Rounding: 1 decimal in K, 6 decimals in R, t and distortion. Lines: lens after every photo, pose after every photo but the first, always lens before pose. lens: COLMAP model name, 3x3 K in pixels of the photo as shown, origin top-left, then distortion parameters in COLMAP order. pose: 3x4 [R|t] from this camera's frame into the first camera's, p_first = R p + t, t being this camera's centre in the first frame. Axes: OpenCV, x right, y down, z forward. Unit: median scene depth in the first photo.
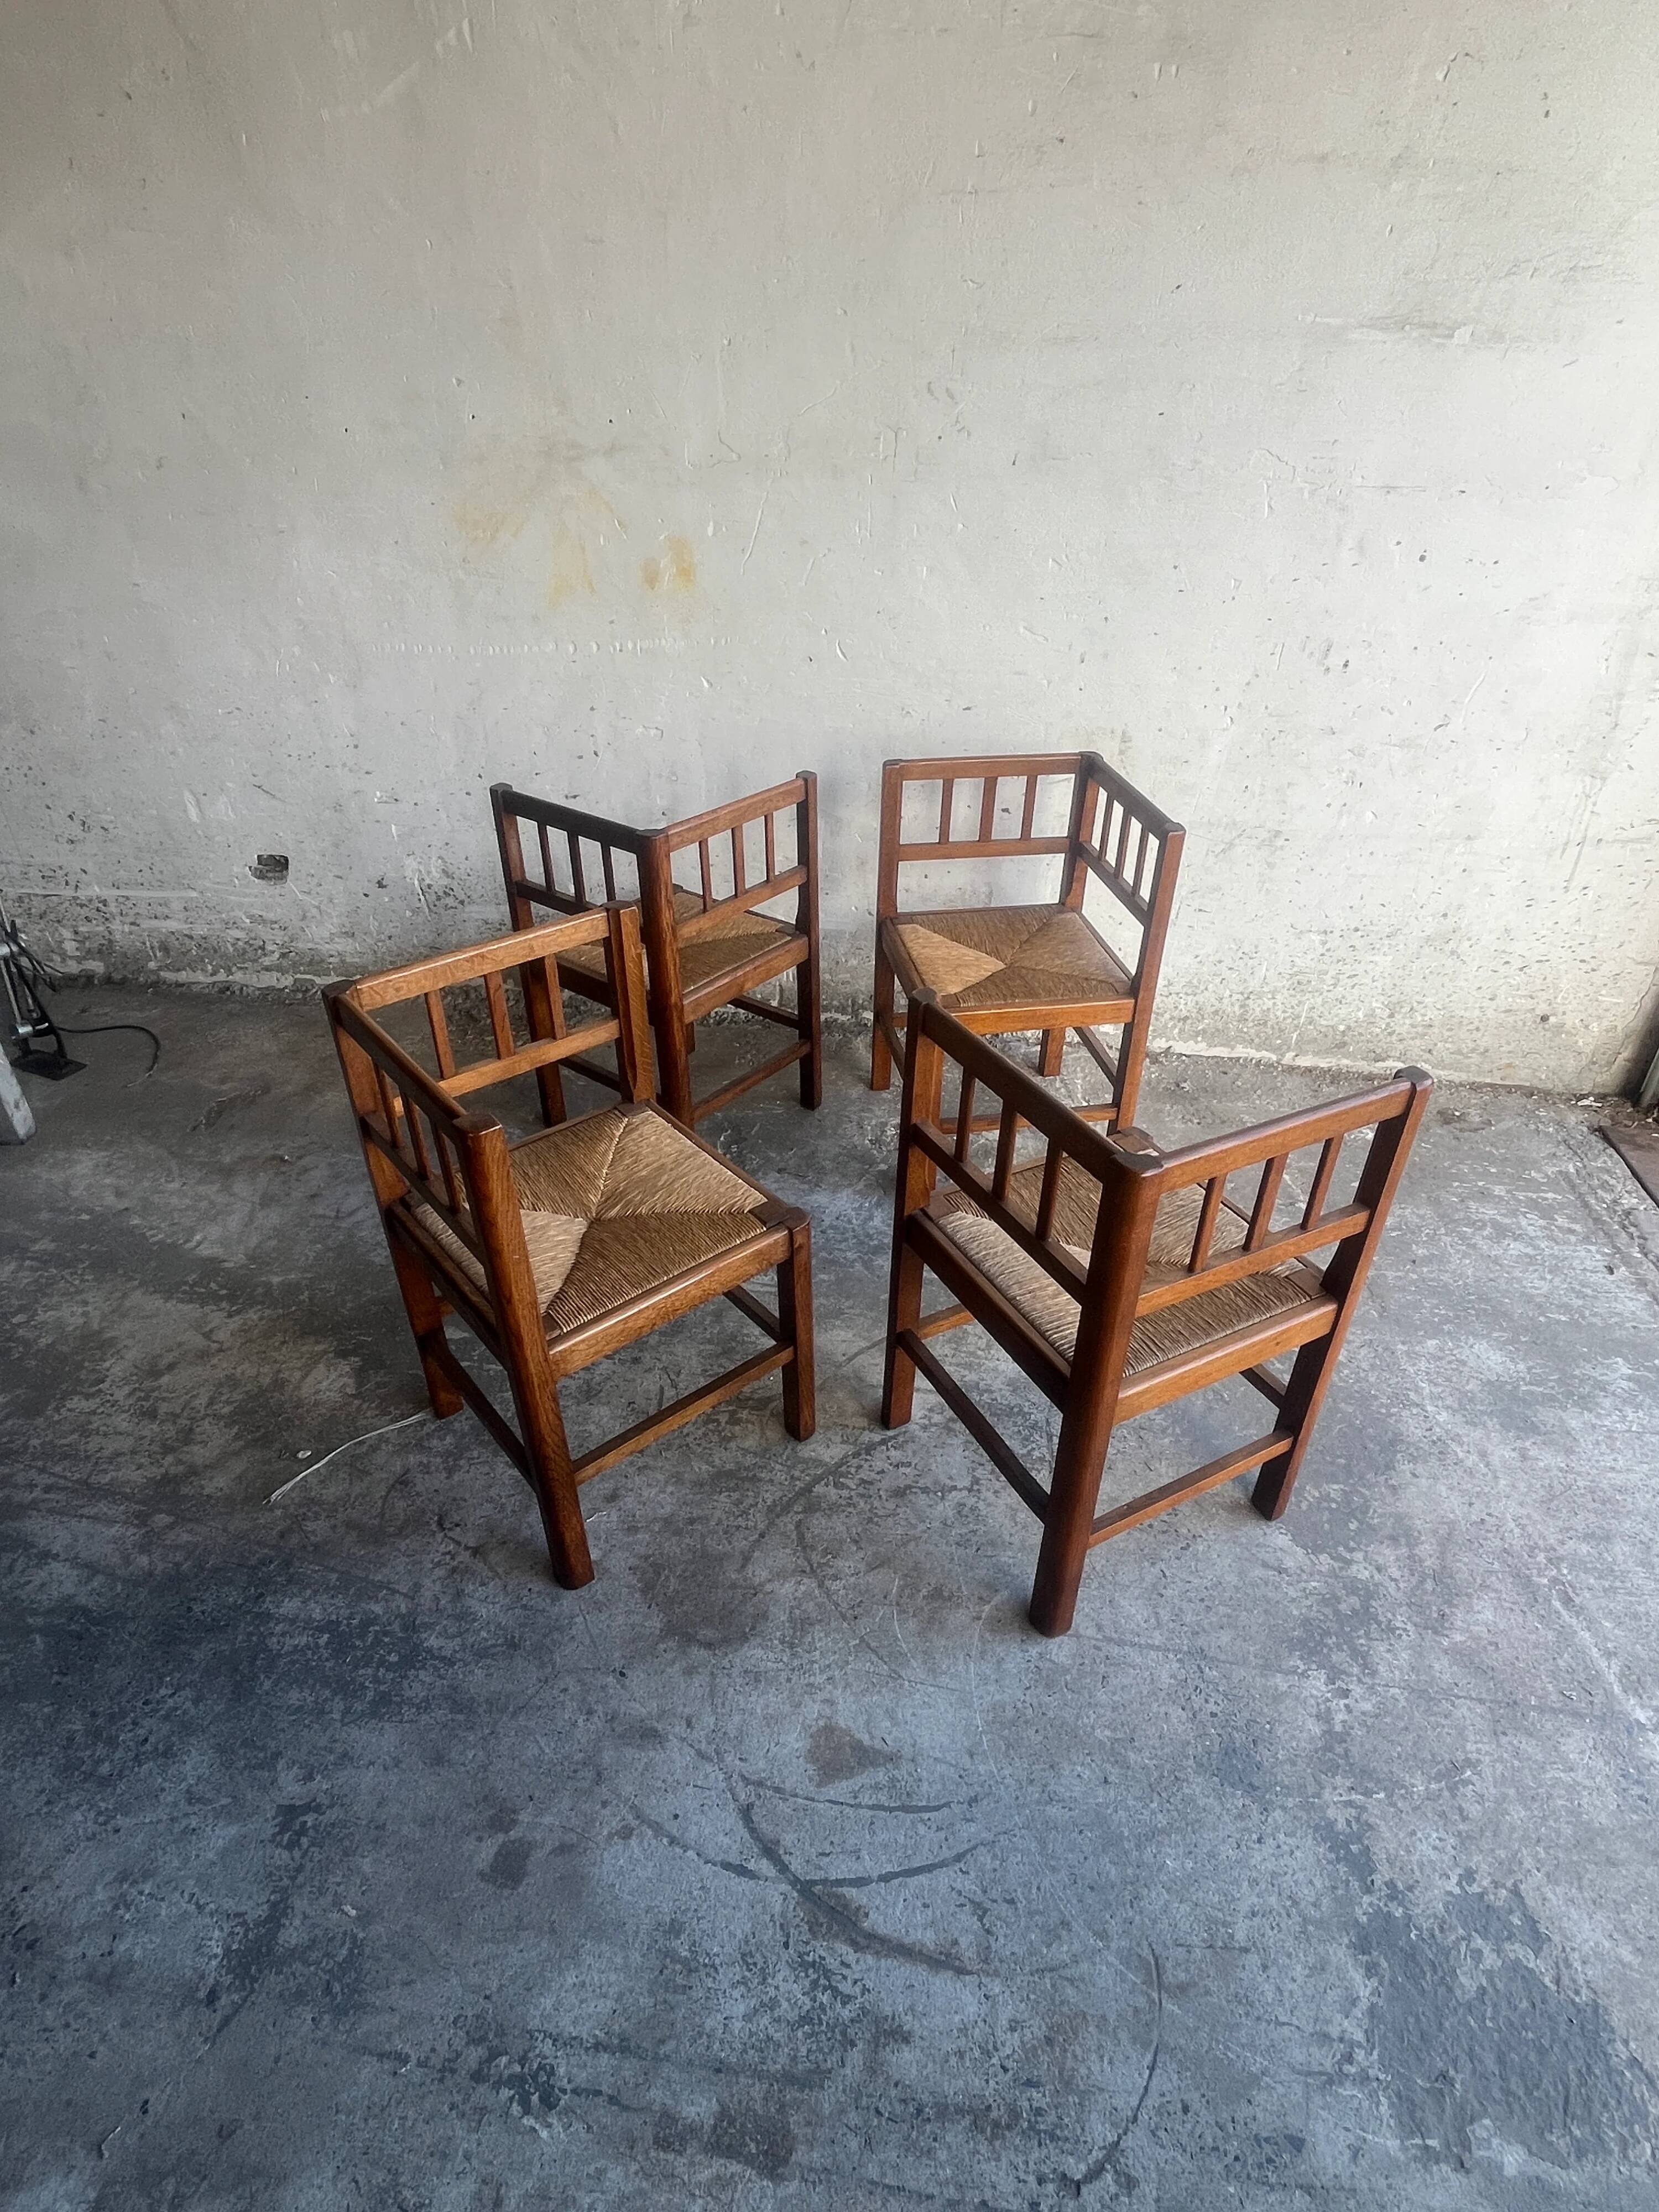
lens RADIAL K [[1158.7, 0, 830.2], [0, 1158.7, 1096.2], [0, 0, 1]] dist [-0.001845, -0.000806]
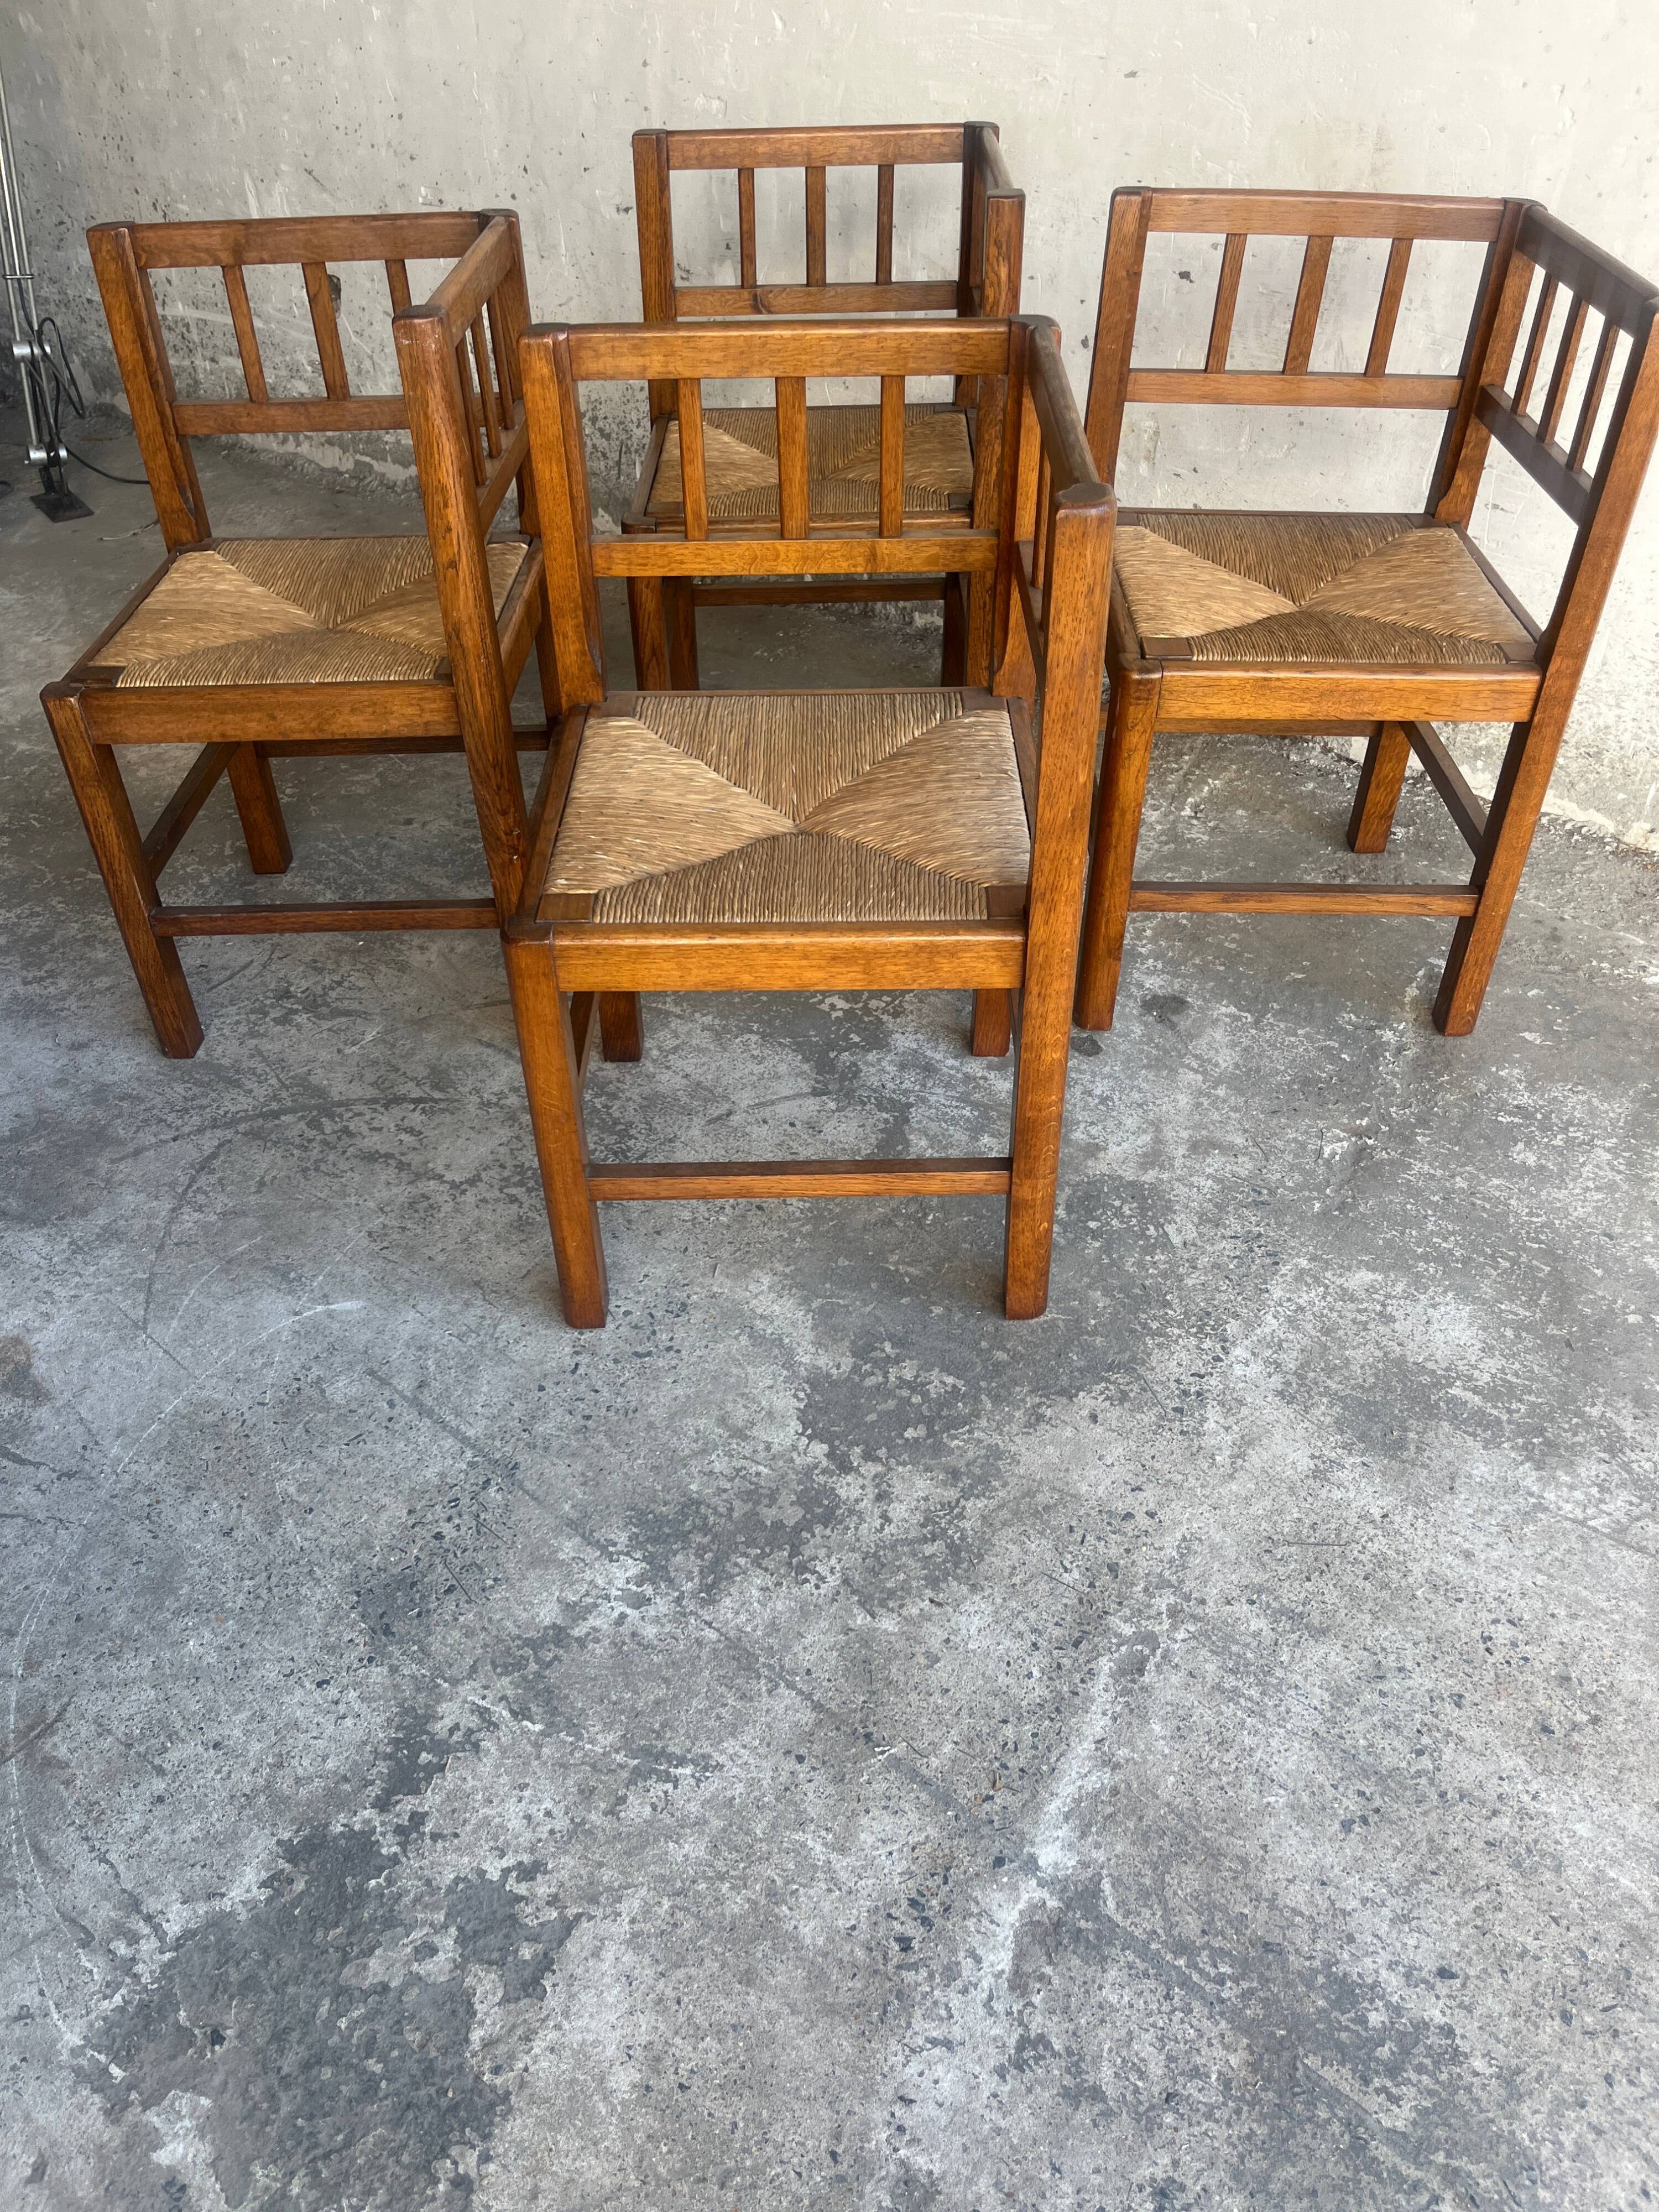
lens RADIAL K [[1666.8, 0, 834.5], [0, 1666.8, 1117.5], [0, 0, 1]] dist [0.040522, -0.044624]
pose [[0.863680, 0.294265, -0.409224, 0.645976], [-0.243111, 0.954409, 0.173205, 0.071934], [0.441536, -0.050107, 0.895844, 0.206751]]
